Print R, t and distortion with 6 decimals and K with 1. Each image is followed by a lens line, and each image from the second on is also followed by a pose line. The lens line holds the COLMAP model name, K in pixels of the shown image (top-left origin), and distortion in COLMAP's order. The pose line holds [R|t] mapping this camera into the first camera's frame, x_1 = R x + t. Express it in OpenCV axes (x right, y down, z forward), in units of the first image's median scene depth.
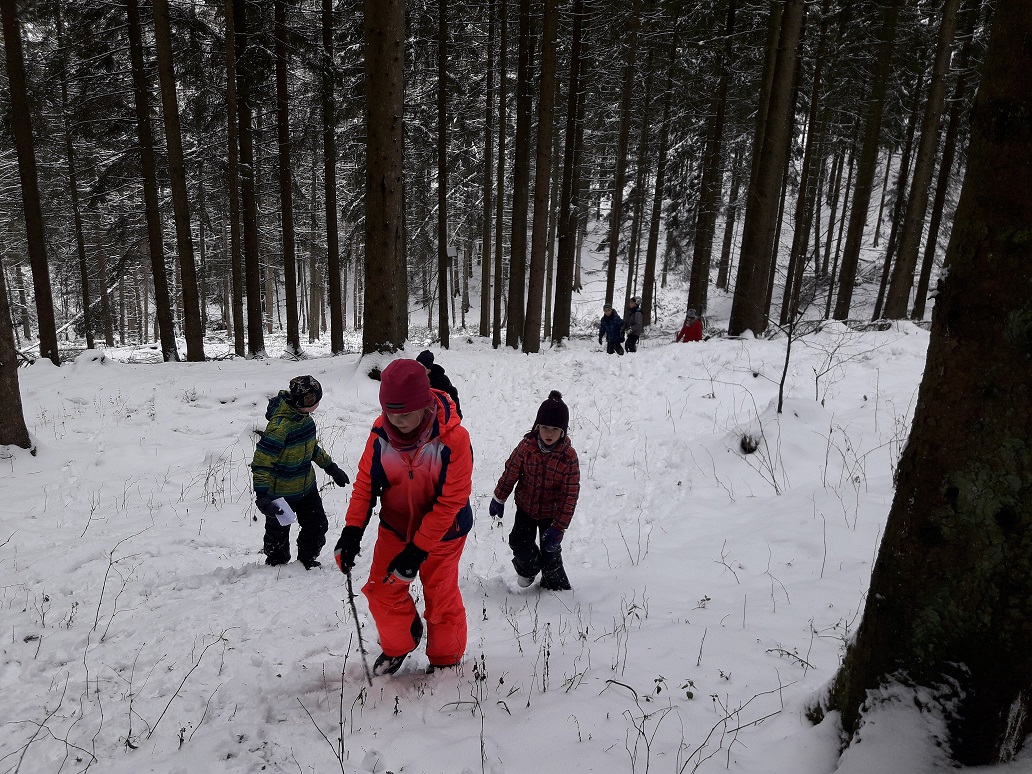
lens RADIAL K [[839.4, 0, 515.5], [0, 839.4, 386.0], [0, 0, 1]] dist [0.009671, 0.000797]
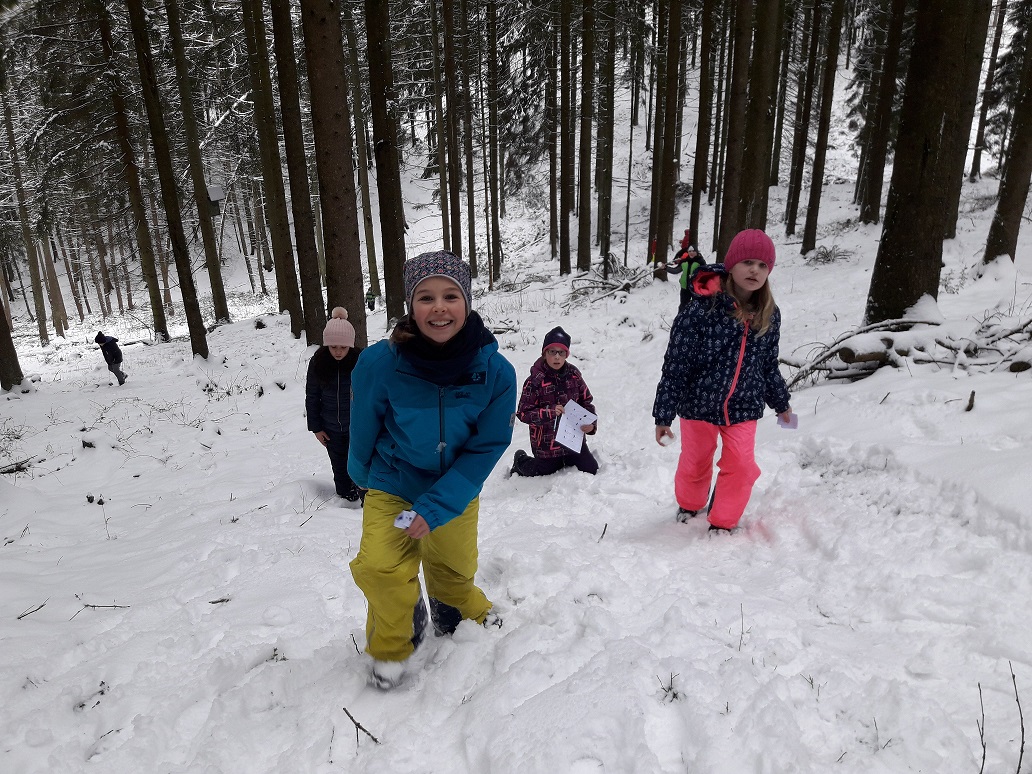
lens RADIAL K [[839.4, 0, 516.2], [0, 839.4, 388.4], [0, 0, 1]] dist [0.009671, 0.000797]
pose [[0.972137, -0.137589, 0.189789, 0.006215], [0.122691, 0.988519, 0.088186, -0.024649], [-0.199743, -0.062444, 0.977857, 0.196942]]
